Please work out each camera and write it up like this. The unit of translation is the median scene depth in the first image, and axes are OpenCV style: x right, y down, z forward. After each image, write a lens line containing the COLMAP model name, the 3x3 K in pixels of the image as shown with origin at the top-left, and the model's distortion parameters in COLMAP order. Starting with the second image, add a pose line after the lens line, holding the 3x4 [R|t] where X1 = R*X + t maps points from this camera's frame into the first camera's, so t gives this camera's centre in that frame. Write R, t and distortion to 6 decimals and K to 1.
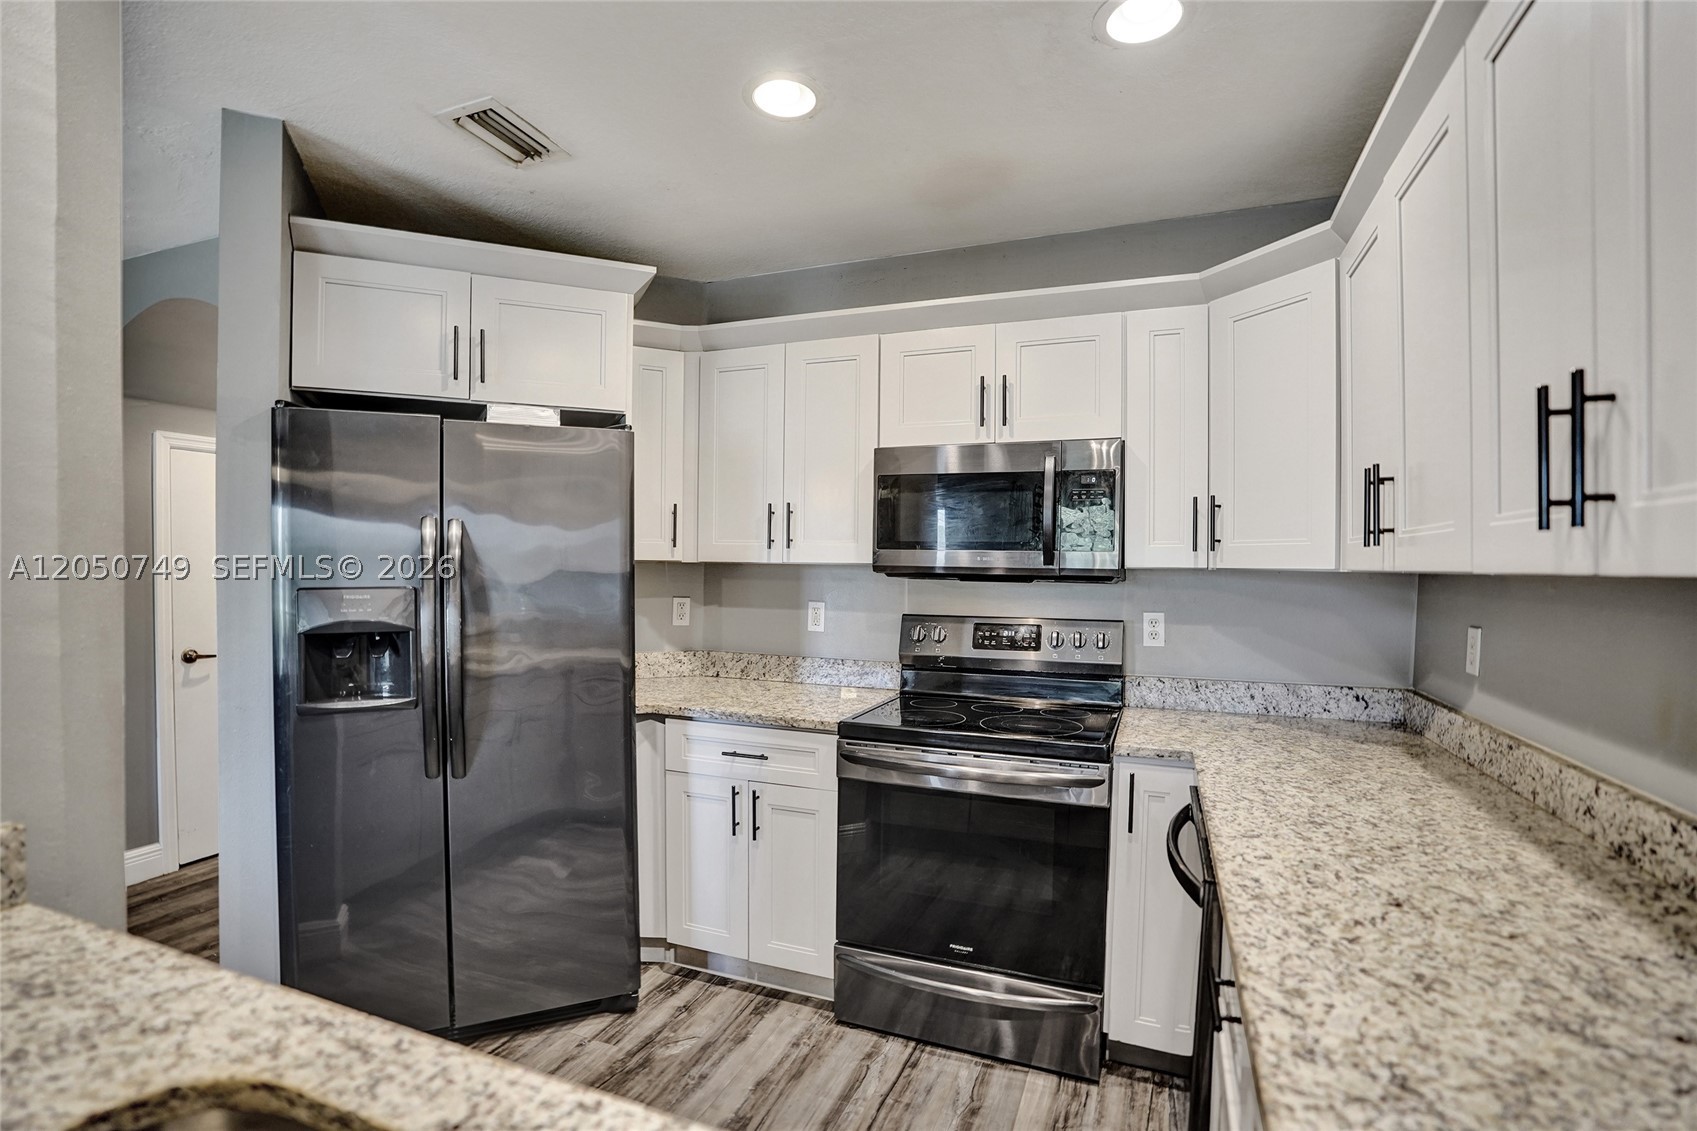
lens RADIAL K [[787.3, 0, 852.0], [0, 787.3, 560.5], [0, 0, 1]] dist [-0.027774, 0.000183]
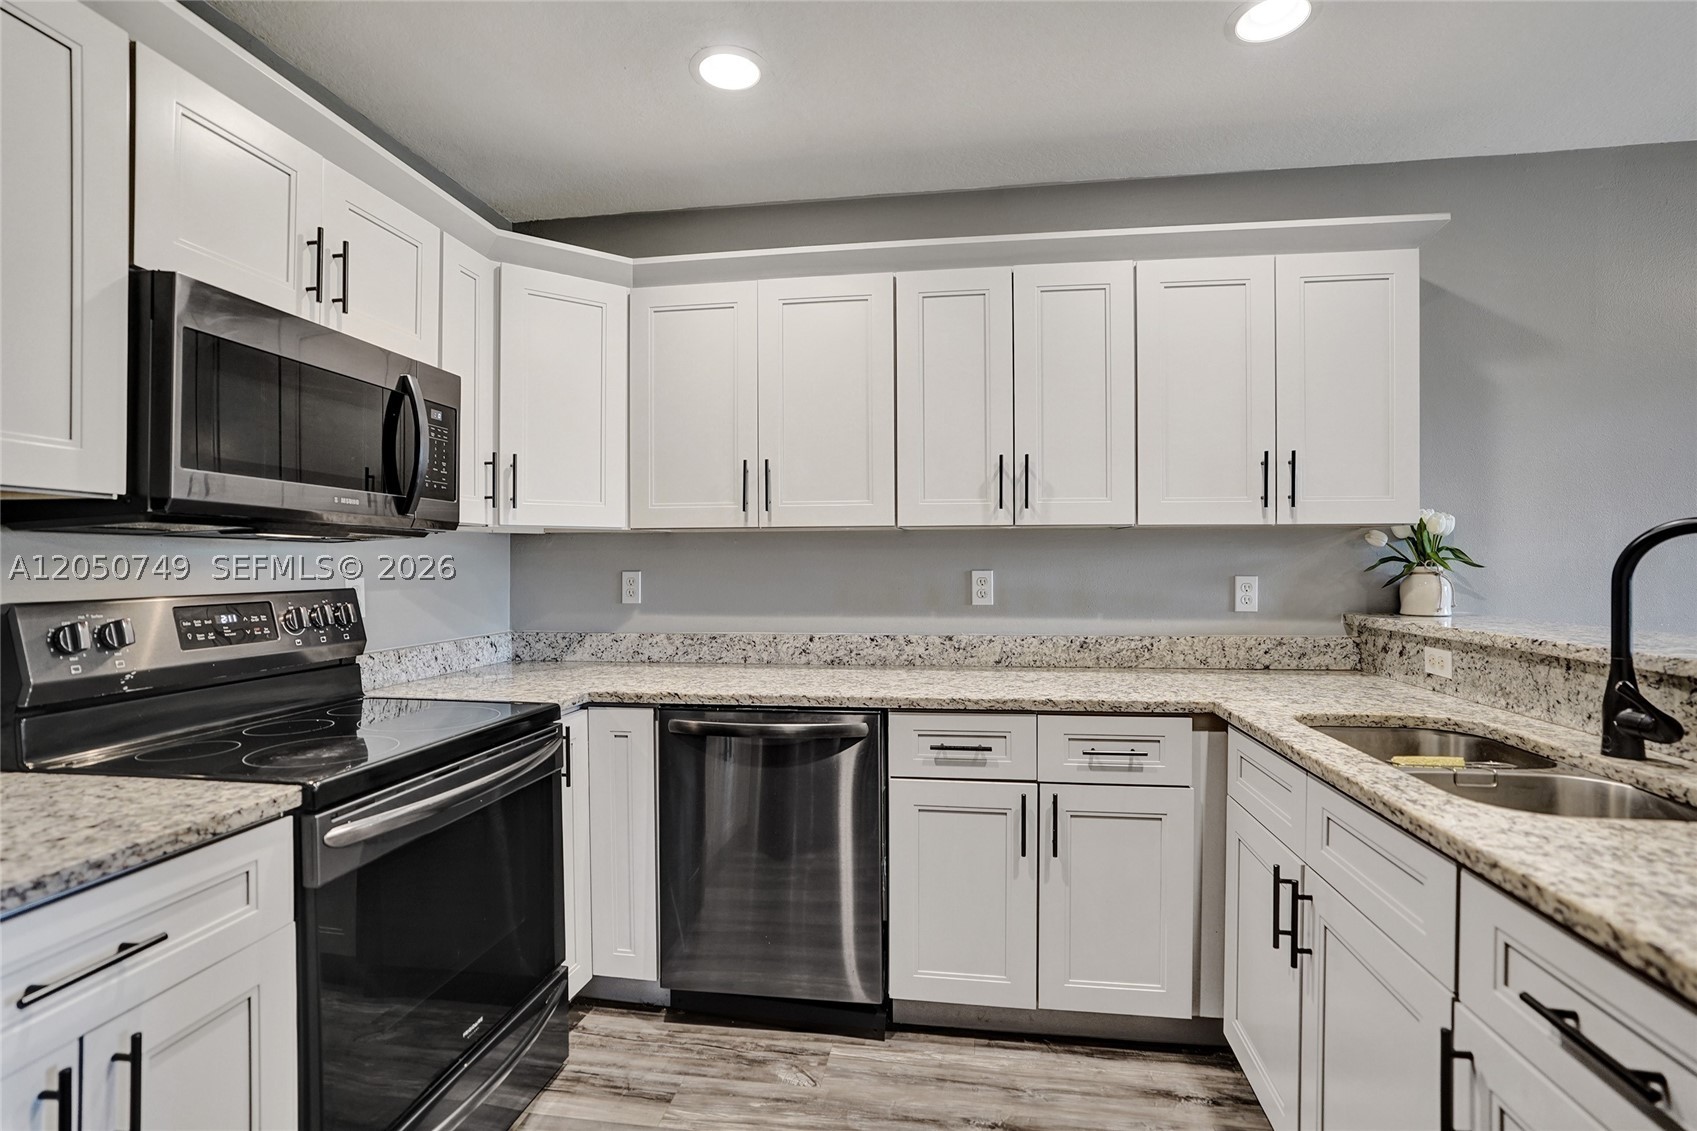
lens RADIAL K [[787.3, 0, 852.0], [0, 787.3, 560.5], [0, 0, 1]] dist [-0.027774, 0.000183]
pose [[-0.225811, -0.004249, 0.974162, -0.591159], [-0.006987, 0.999972, 0.002742, 0.046885], [-0.974146, -0.006188, -0.225834, 0.747452]]
